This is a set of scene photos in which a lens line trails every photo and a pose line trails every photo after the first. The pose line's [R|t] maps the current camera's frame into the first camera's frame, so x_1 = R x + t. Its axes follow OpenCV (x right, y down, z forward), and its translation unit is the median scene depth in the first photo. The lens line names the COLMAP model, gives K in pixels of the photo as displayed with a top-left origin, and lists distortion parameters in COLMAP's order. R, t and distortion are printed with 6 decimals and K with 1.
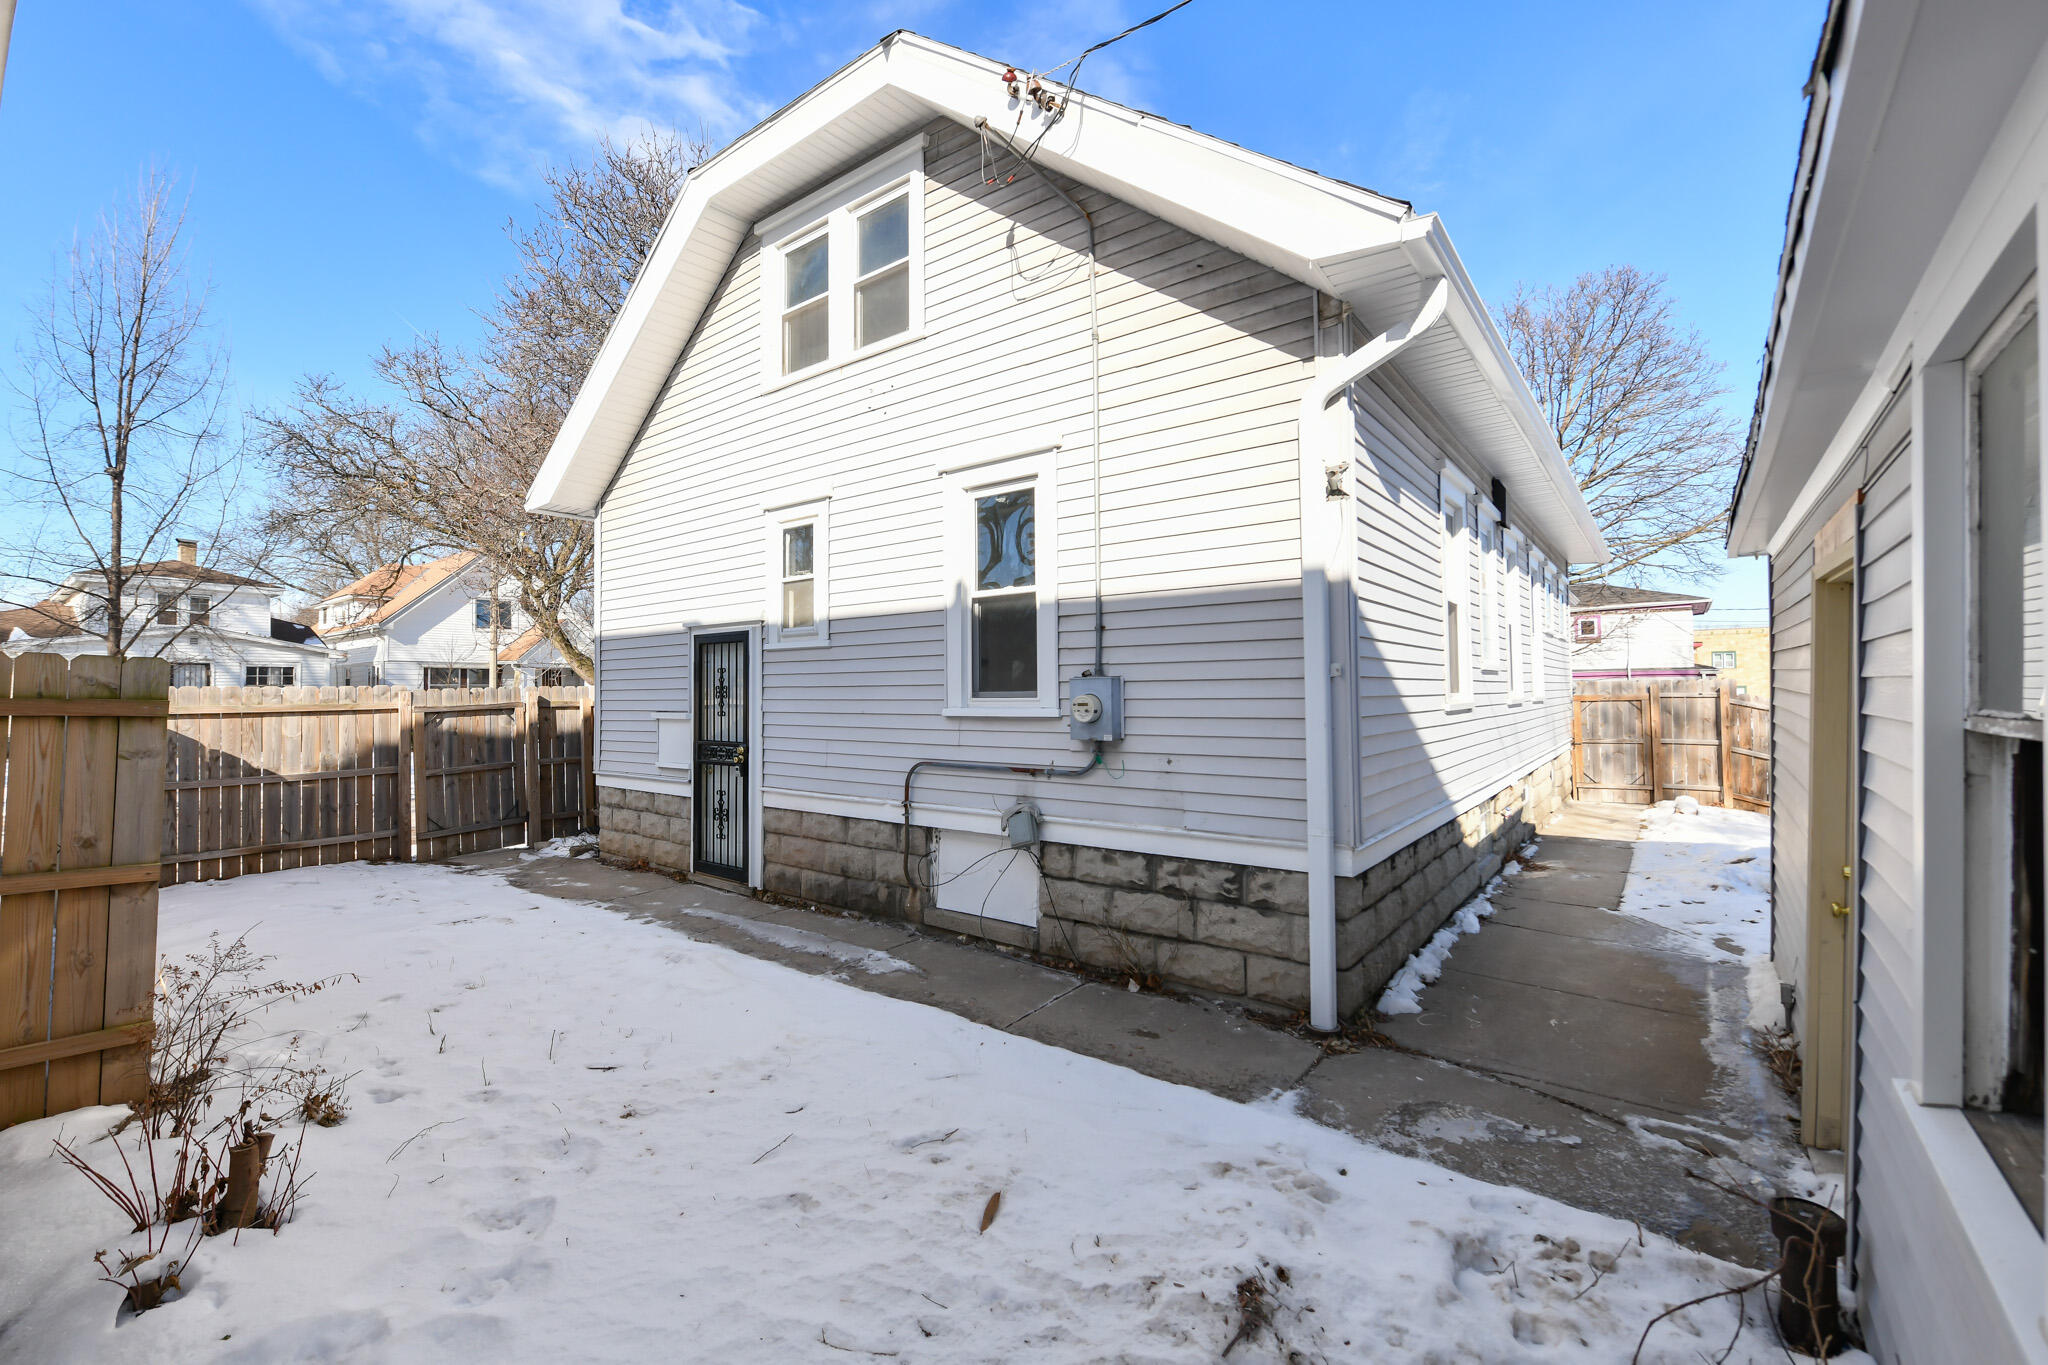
lens RADIAL K [[871.2, 0, 1028.8], [0, 871.2, 687.2], [0, 0, 1]] dist [-0.005293, -0.001279]
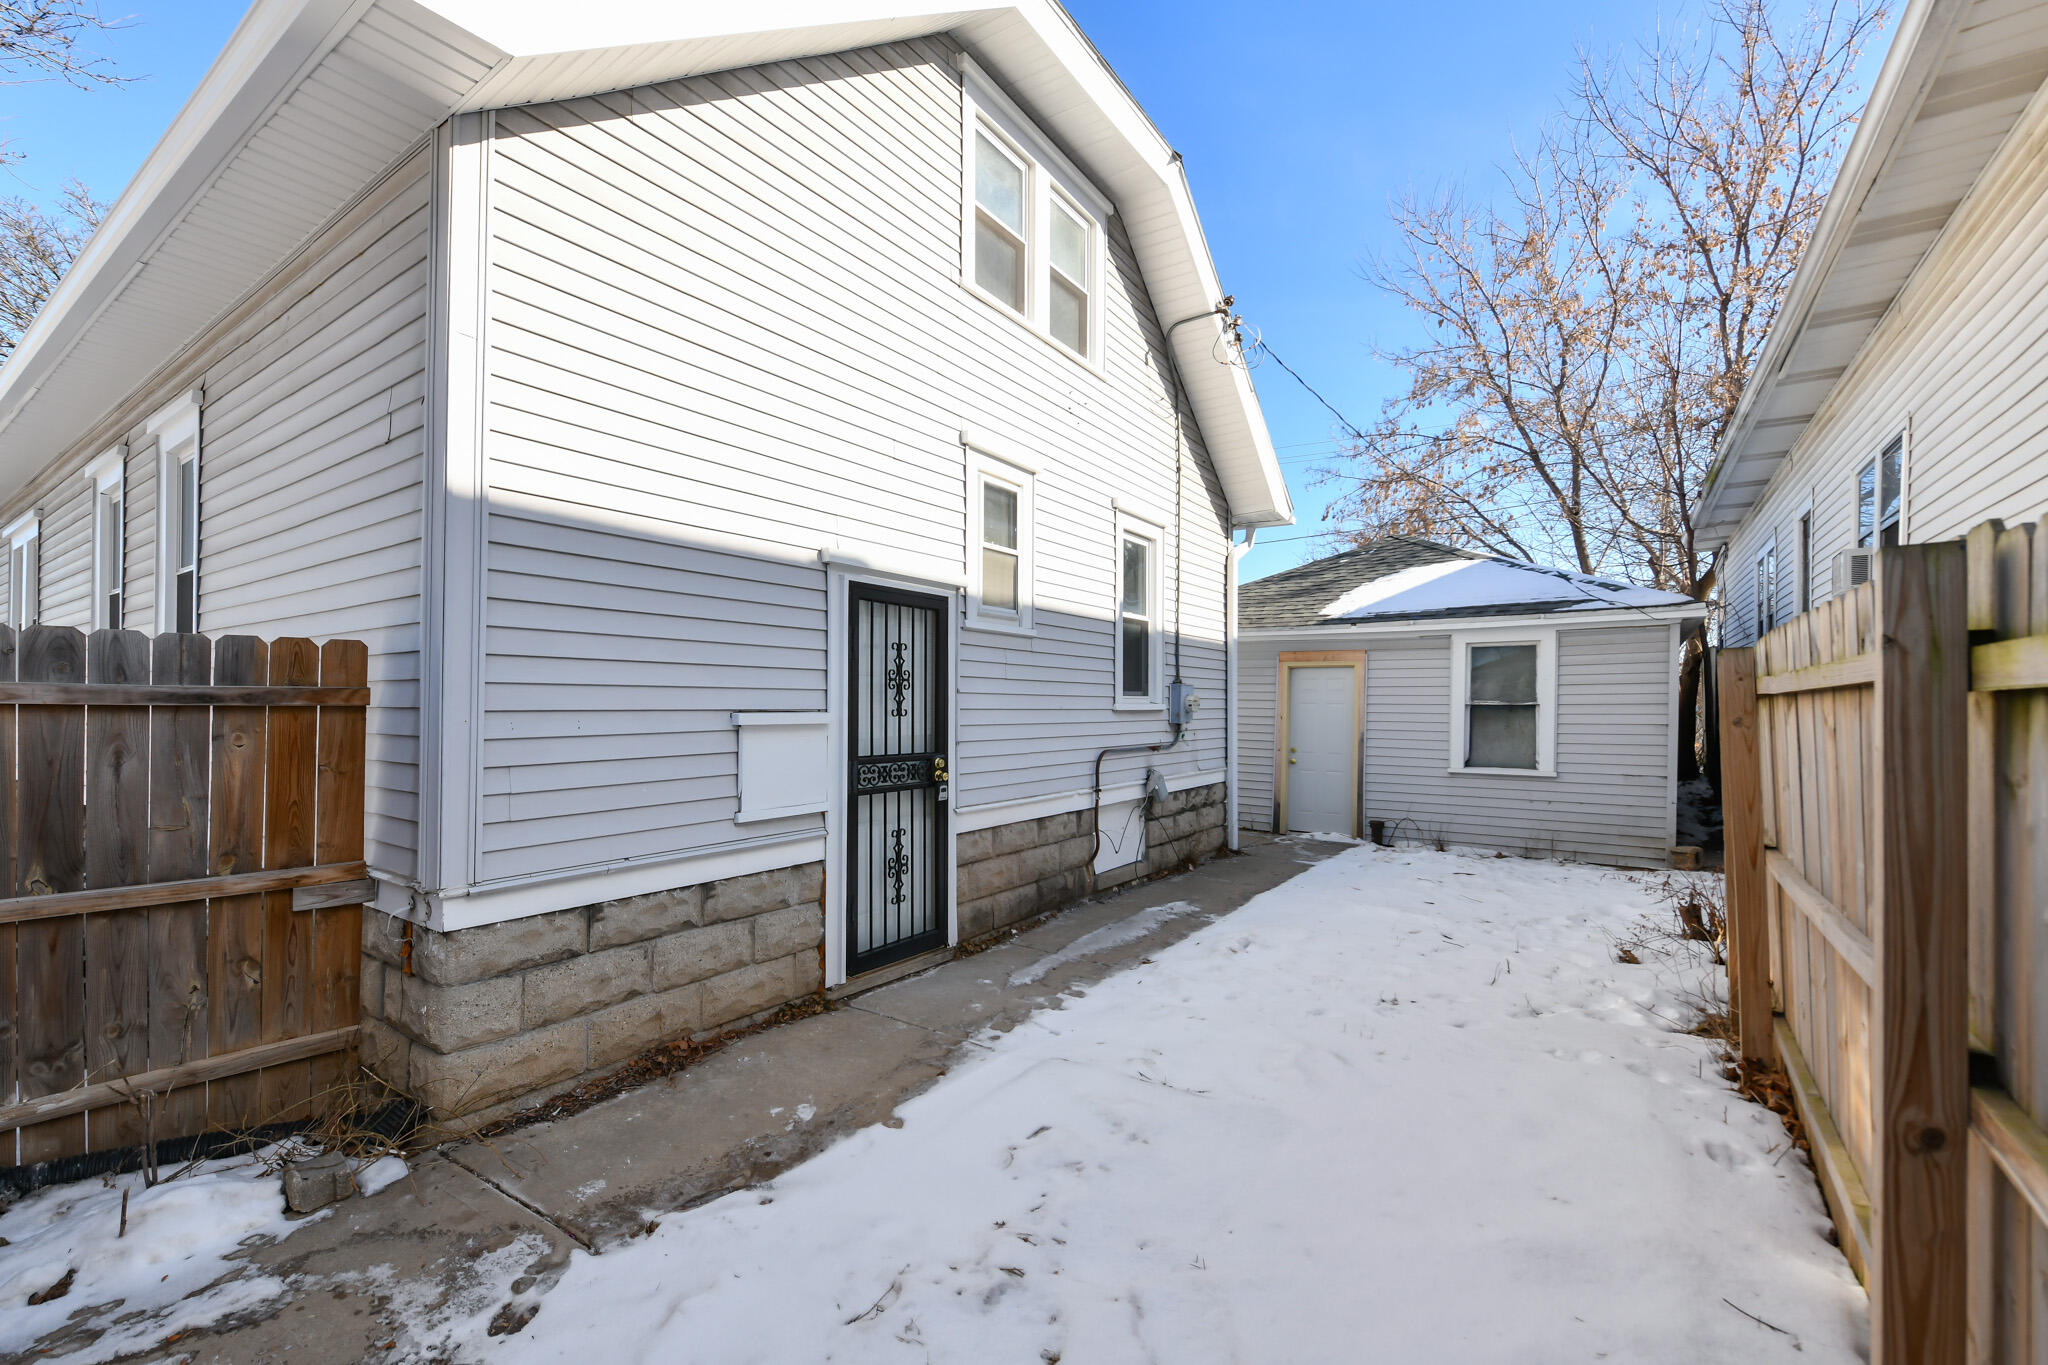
lens RADIAL K [[843.1, 0, 1032.4], [0, 843.1, 691.6], [0, 0, 1]] dist [-0.002415, 0.000185]
pose [[-0.065454, 0.012450, 0.997778, -1.150992], [-0.026581, 0.999546, -0.014216, 0.024578], [-0.997501, -0.027452, -0.065093, 1.090198]]
